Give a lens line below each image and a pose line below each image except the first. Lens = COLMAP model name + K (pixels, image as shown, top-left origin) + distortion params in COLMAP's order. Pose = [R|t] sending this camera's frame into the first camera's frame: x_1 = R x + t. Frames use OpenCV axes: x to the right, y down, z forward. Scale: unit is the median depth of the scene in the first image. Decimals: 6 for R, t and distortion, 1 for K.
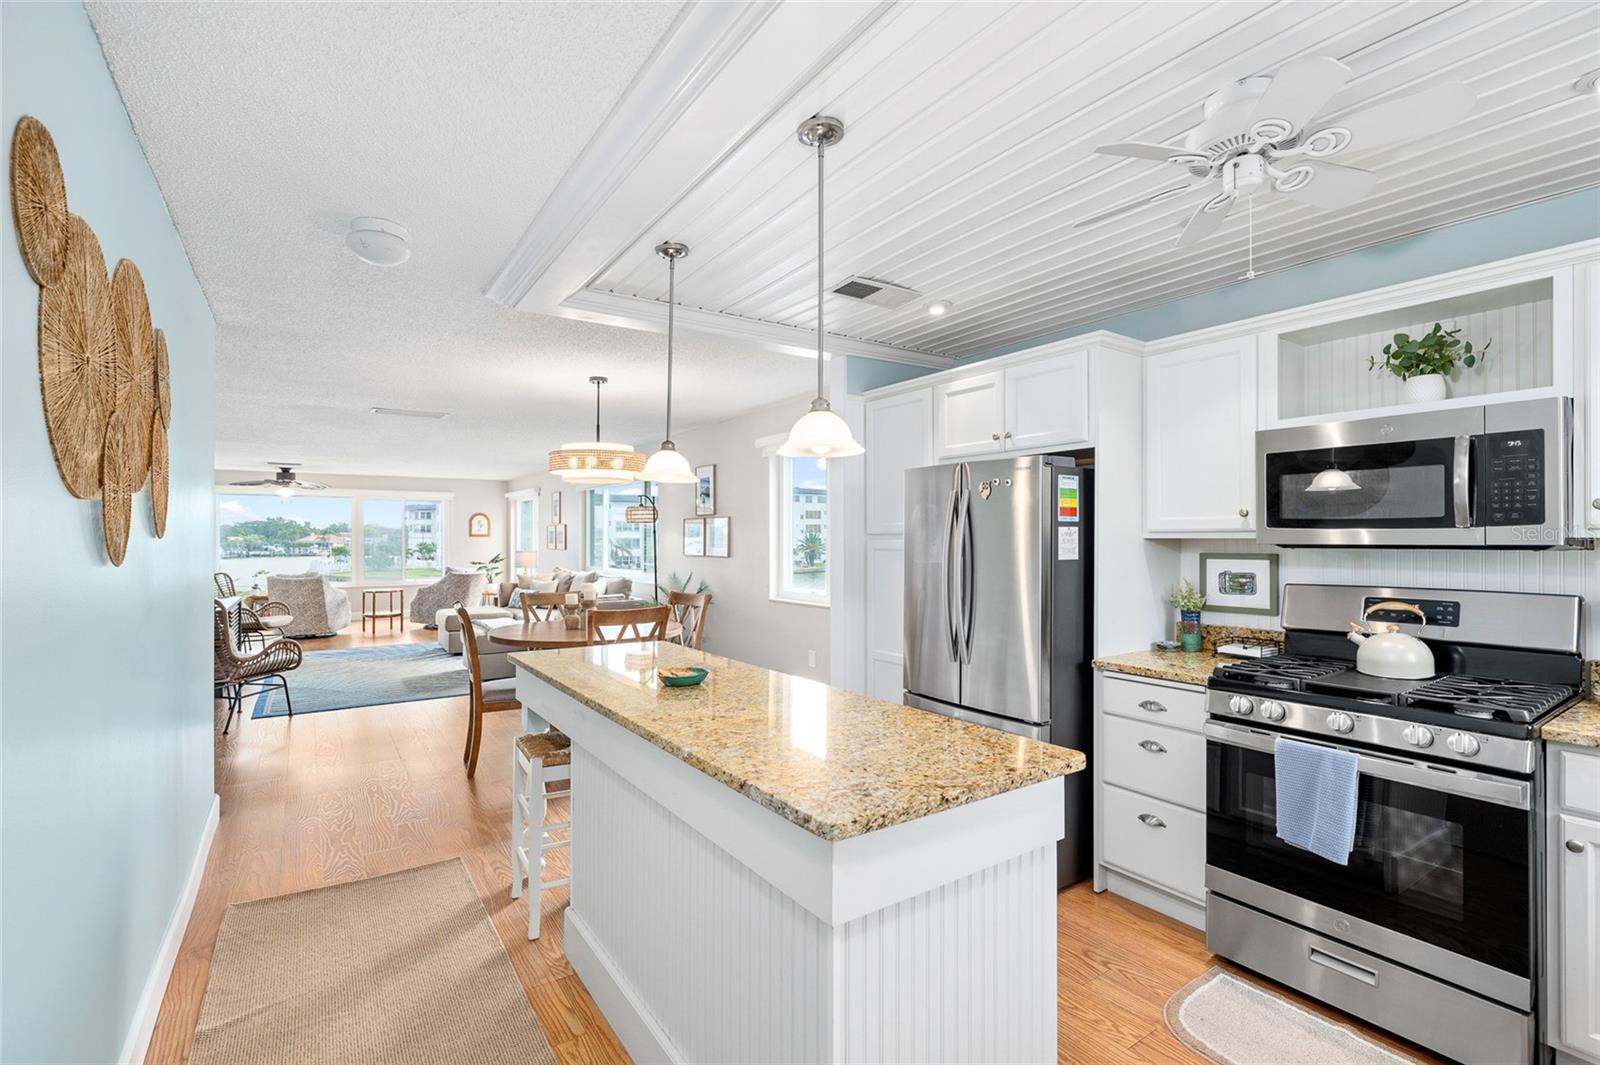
lens RADIAL K [[715.0, 0, 801.2], [0, 715.0, 538.9], [0, 0, 1]] dist [-0.007466, 0.002680]
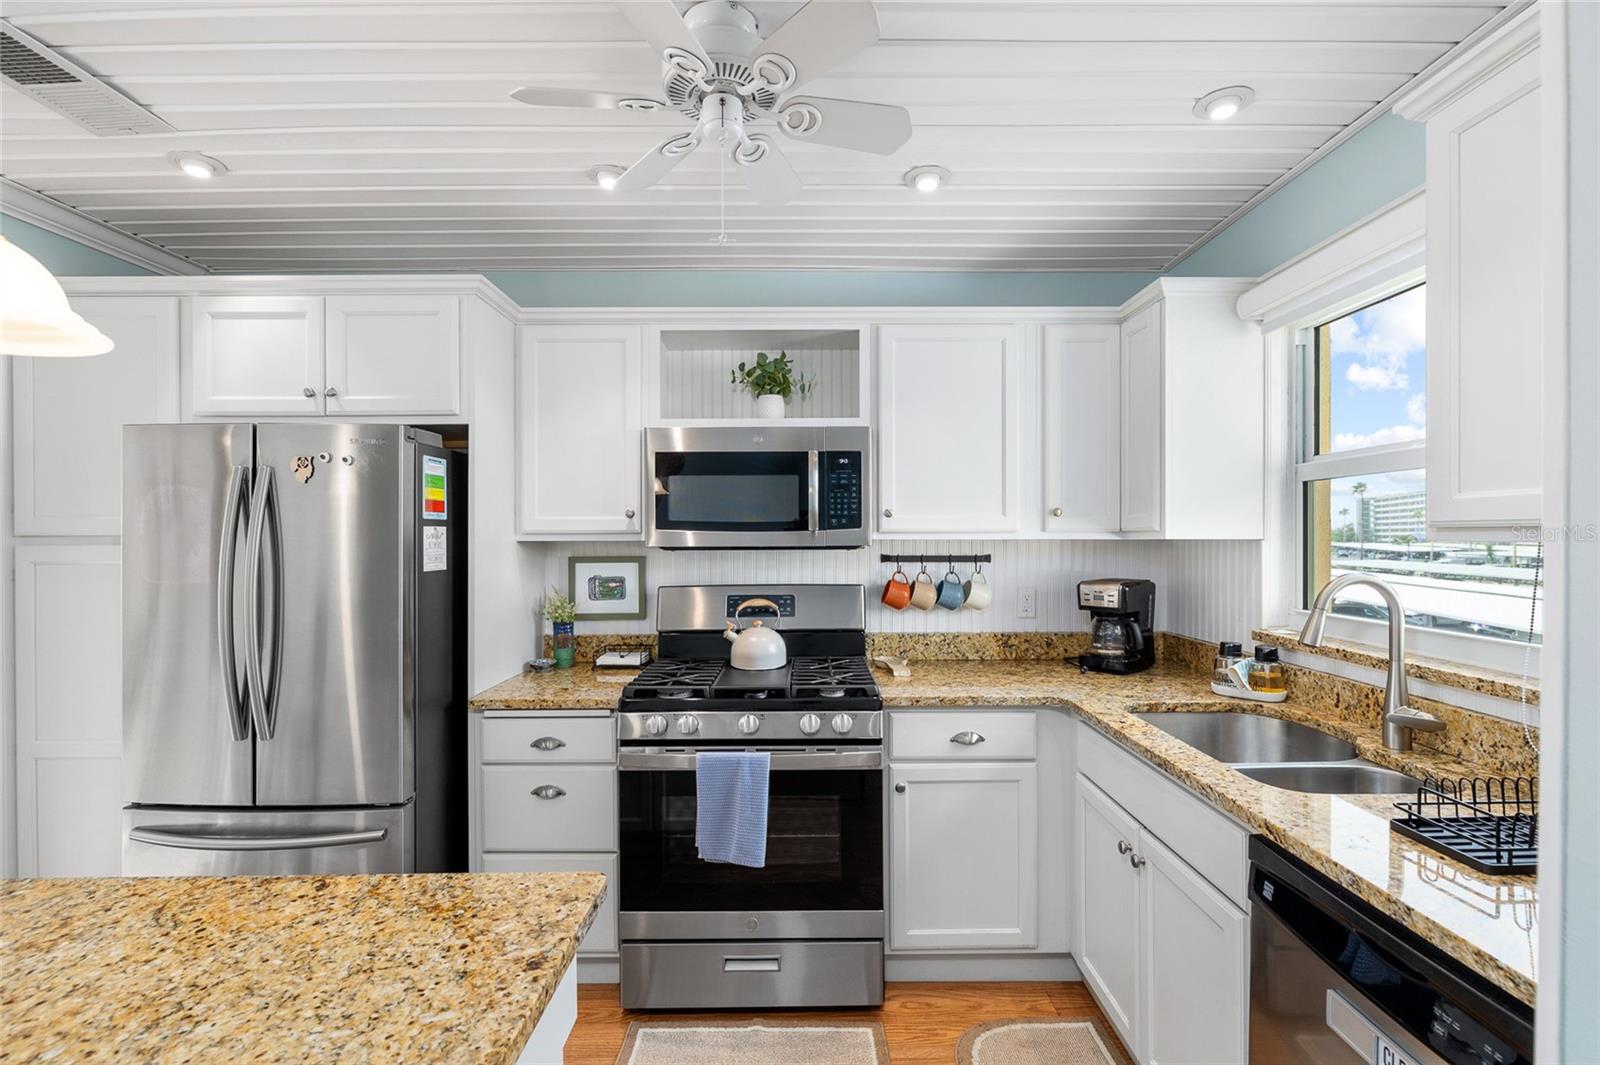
lens RADIAL K [[715.0, 0, 807.4], [0, 715.0, 539.6], [0, 0, 1]] dist [-0.007466, 0.002680]
pose [[0.568341, -0.003732, 0.822785, -0.021673], [0.004522, 0.999989, 0.001412, -0.003081], [-0.822781, 0.002918, 0.568351, 0.301980]]
